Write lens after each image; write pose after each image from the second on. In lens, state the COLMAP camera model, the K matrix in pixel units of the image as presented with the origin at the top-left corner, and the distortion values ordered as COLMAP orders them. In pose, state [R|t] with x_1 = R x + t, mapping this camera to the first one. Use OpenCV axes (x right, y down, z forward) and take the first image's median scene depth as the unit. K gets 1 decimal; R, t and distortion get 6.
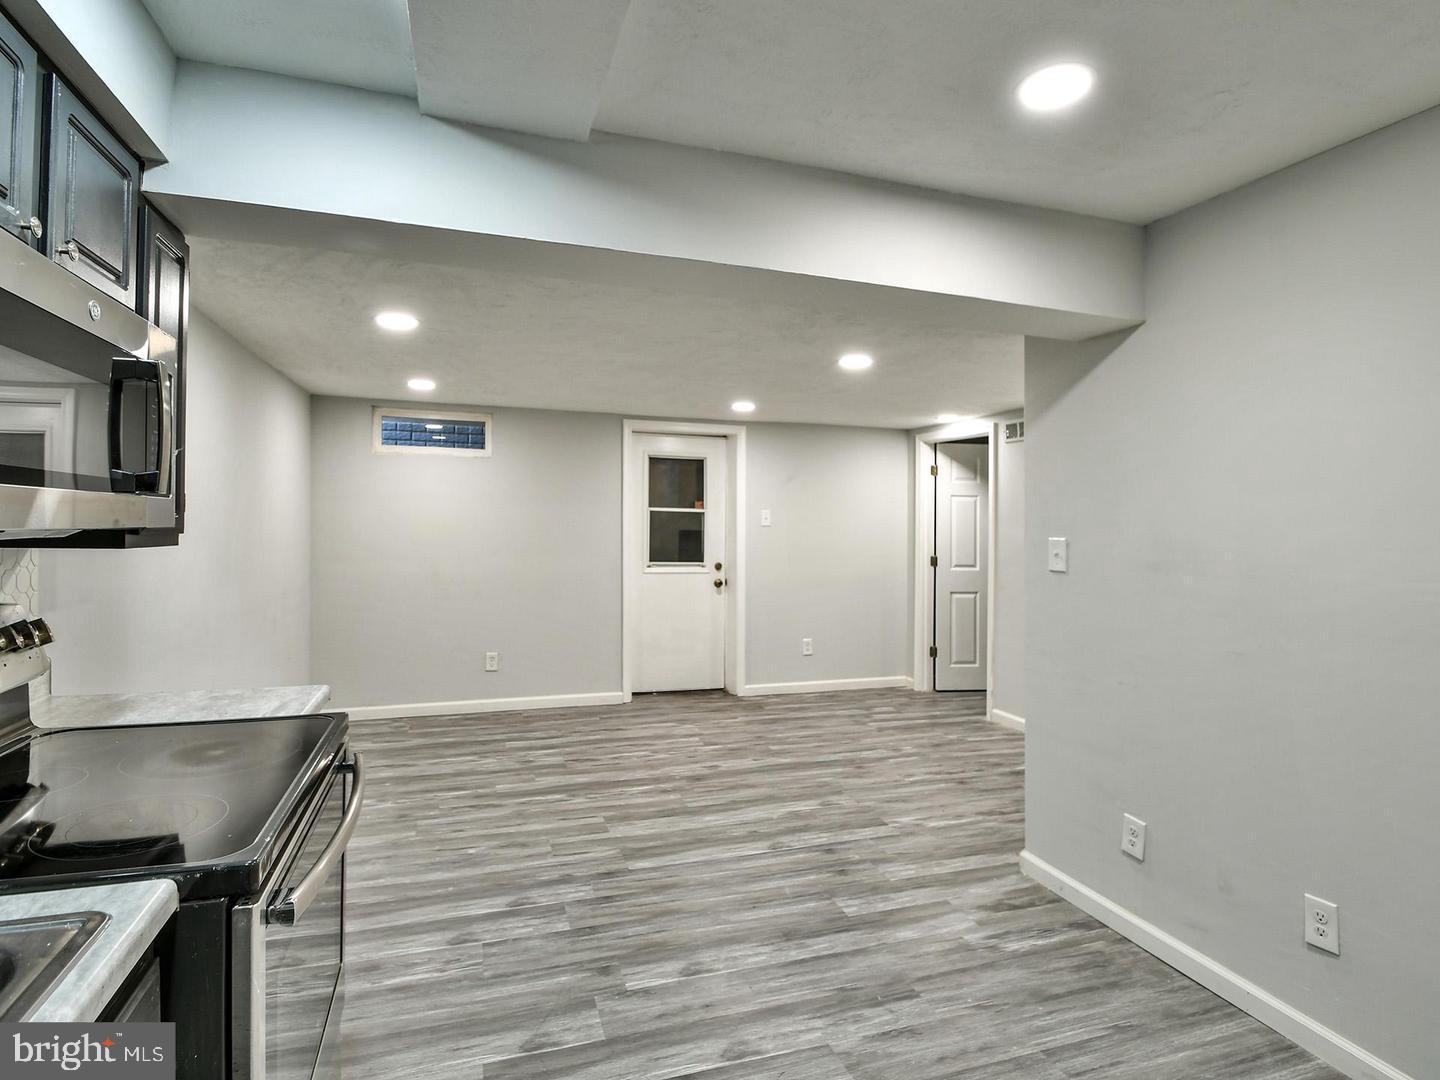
lens RADIAL K [[750.3, 0, 720.0], [0, 750.3, 540.0], [0, 0, 1]] dist [0.001073, 0.000216]
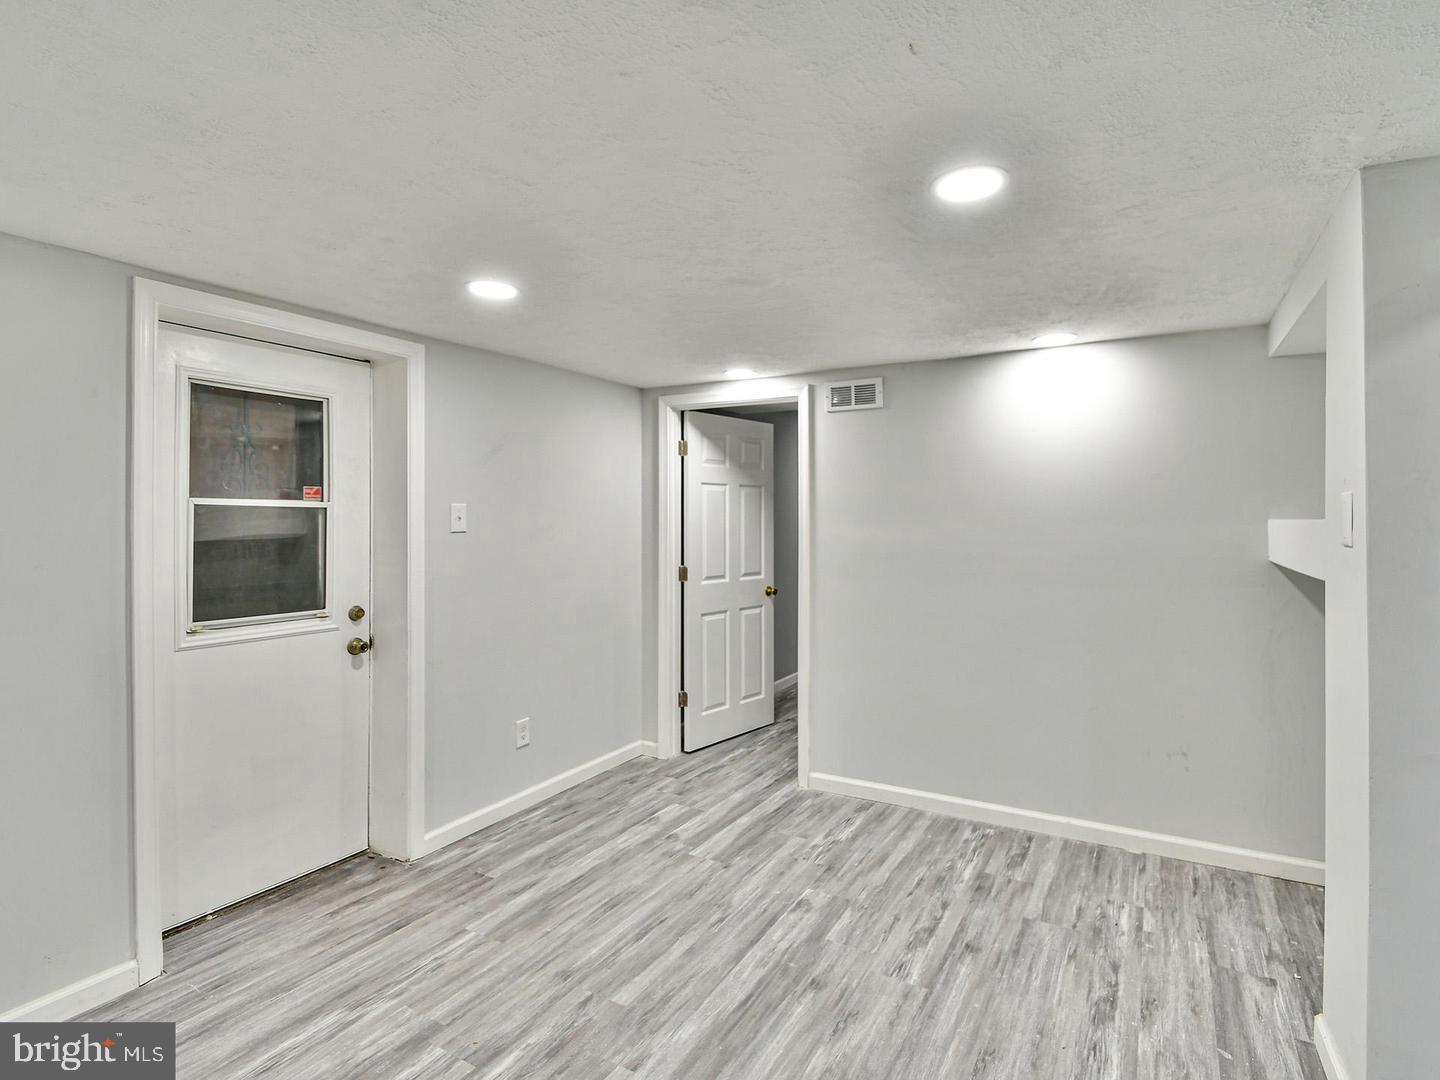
lens RADIAL K [[707.8, 0, 750.0], [0, 707.8, 515.2], [0, 0, 1]] dist [-0.001099, -0.001180]
pose [[0.733241, -0.012261, 0.679858, -0.133710], [0.029282, 0.999479, -0.013557, -0.017679], [-0.679338, 0.029848, 0.733219, 0.469858]]
